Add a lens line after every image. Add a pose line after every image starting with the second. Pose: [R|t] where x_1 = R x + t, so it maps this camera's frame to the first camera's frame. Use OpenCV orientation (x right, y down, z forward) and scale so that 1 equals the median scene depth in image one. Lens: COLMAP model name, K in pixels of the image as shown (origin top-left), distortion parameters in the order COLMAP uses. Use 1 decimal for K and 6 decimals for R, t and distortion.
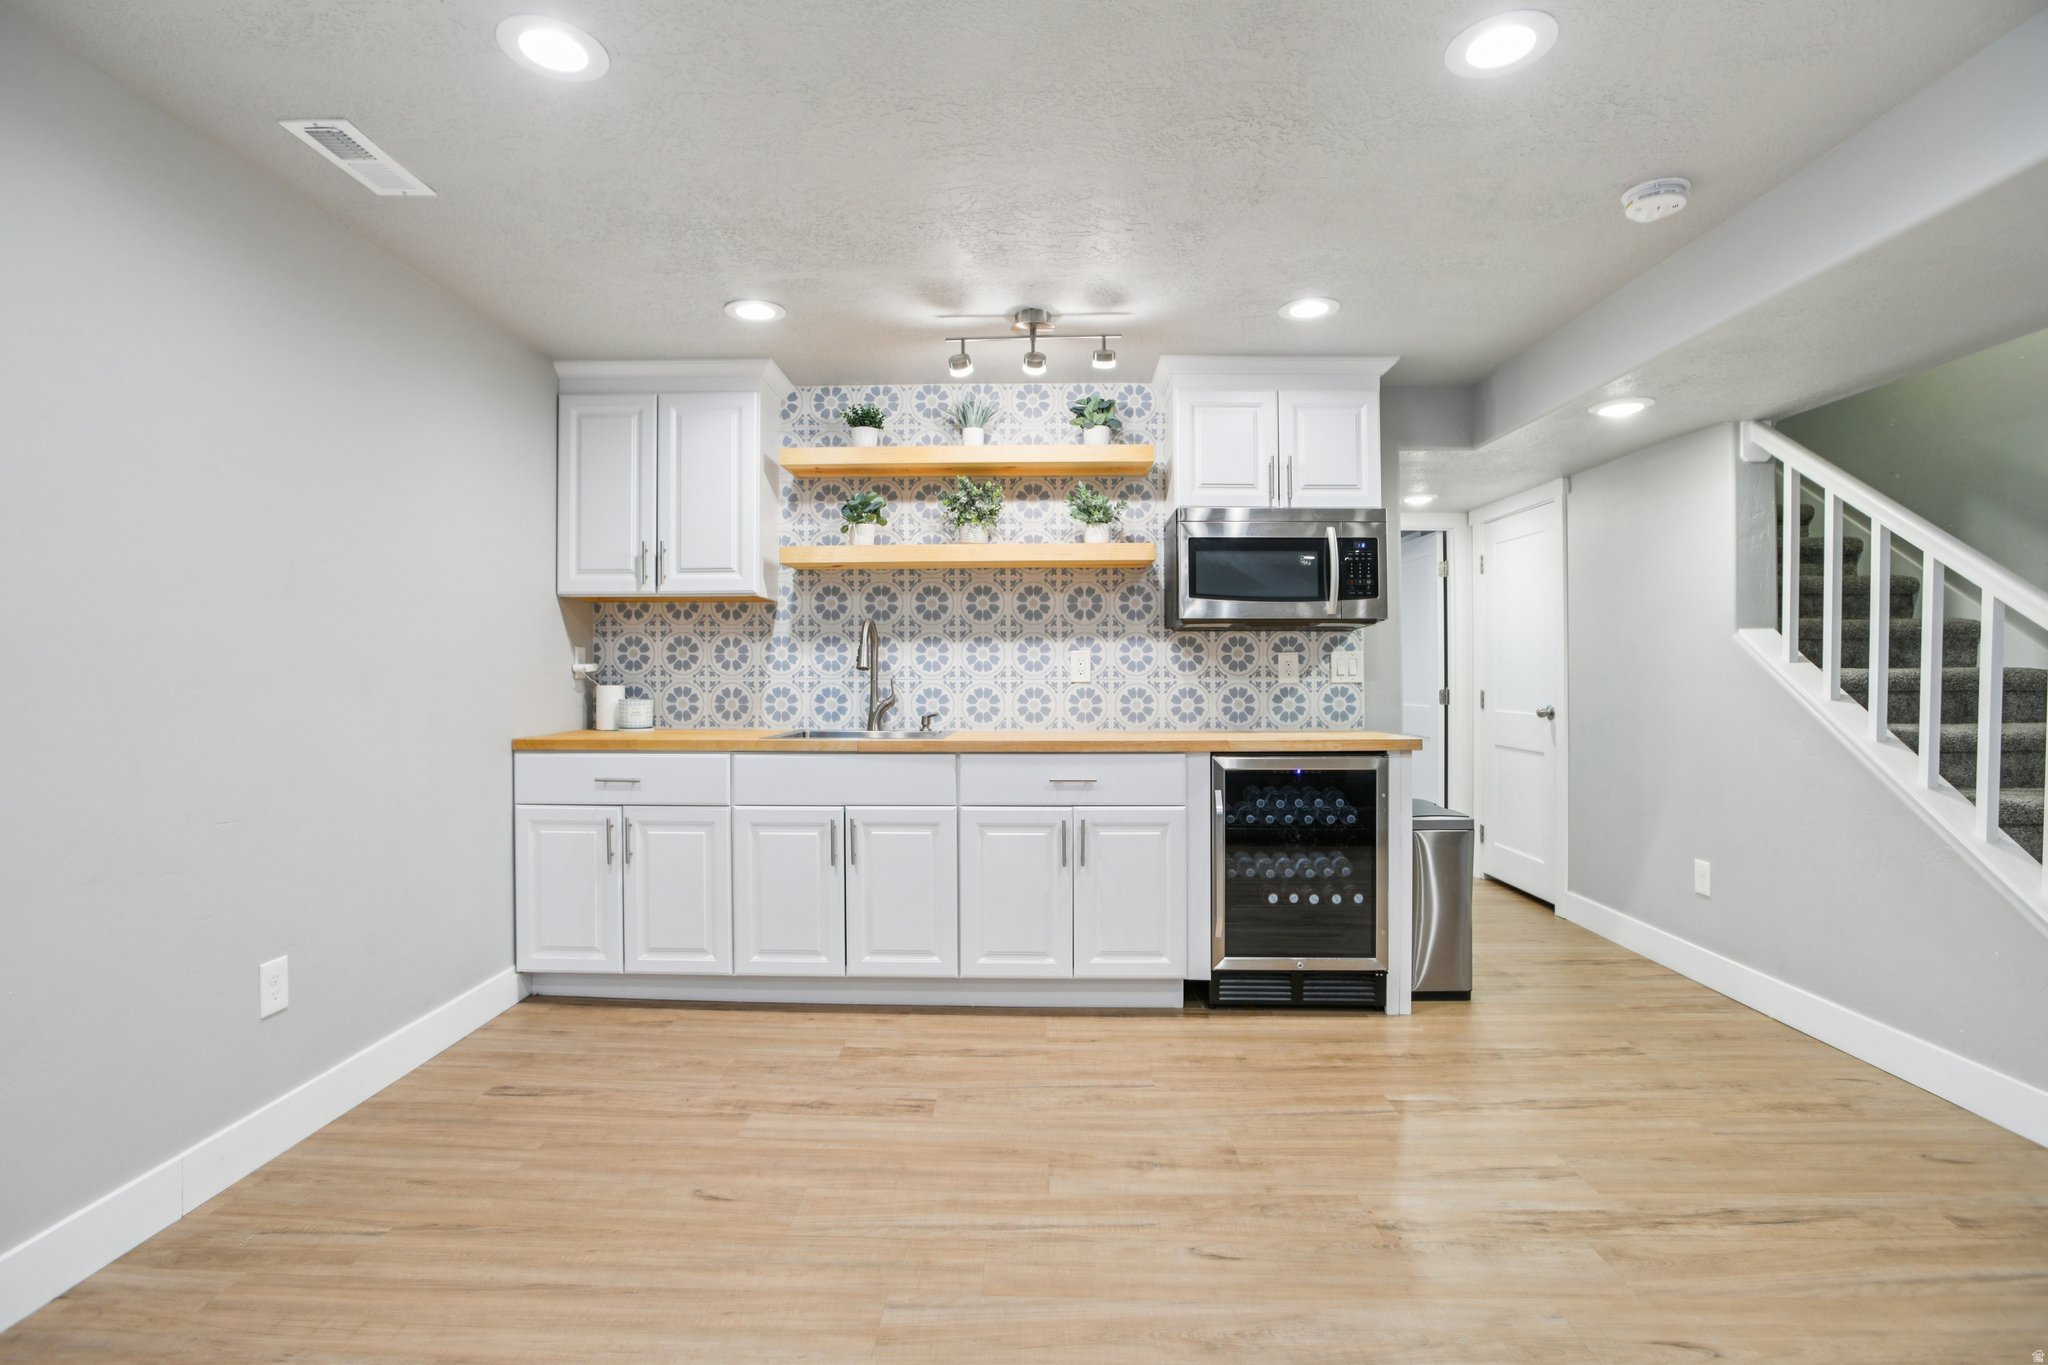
lens RADIAL K [[985.1, 0, 1031.9], [0, 985.1, 669.1], [0, 0, 1]] dist [-0.067788, 0.000549]
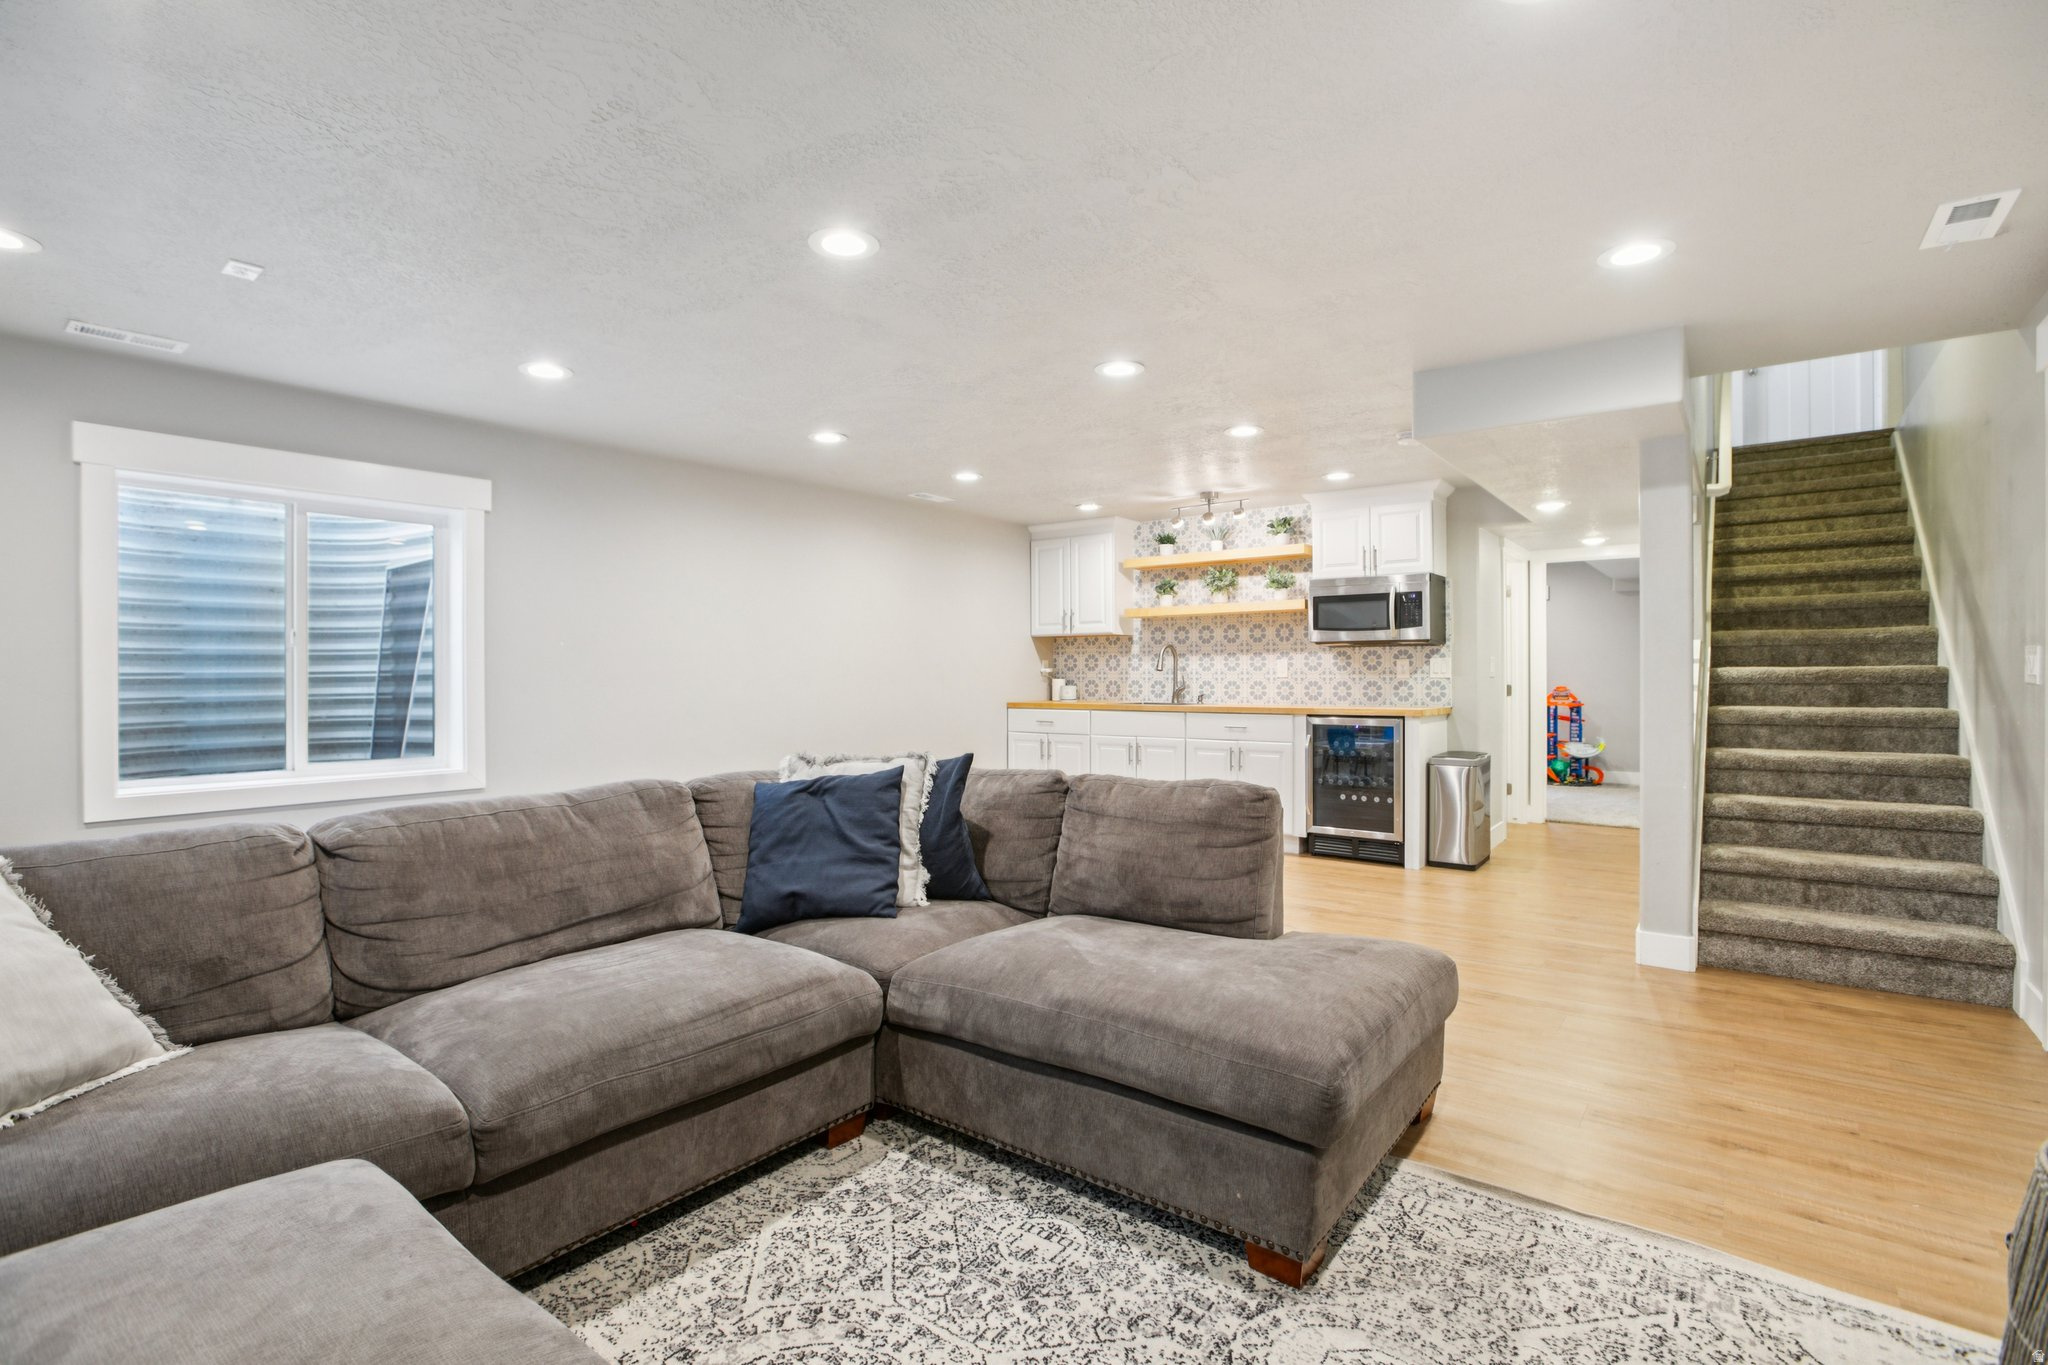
lens RADIAL K [[985.1, 0, 1031.9], [0, 985.1, 669.1], [0, 0, 1]] dist [-0.067788, 0.000549]
pose [[0.800706, -0.004755, -0.599038, 0.749633], [0.002572, 0.999987, -0.004500, 0.005202], [0.599052, 0.002063, 0.800708, -0.679535]]
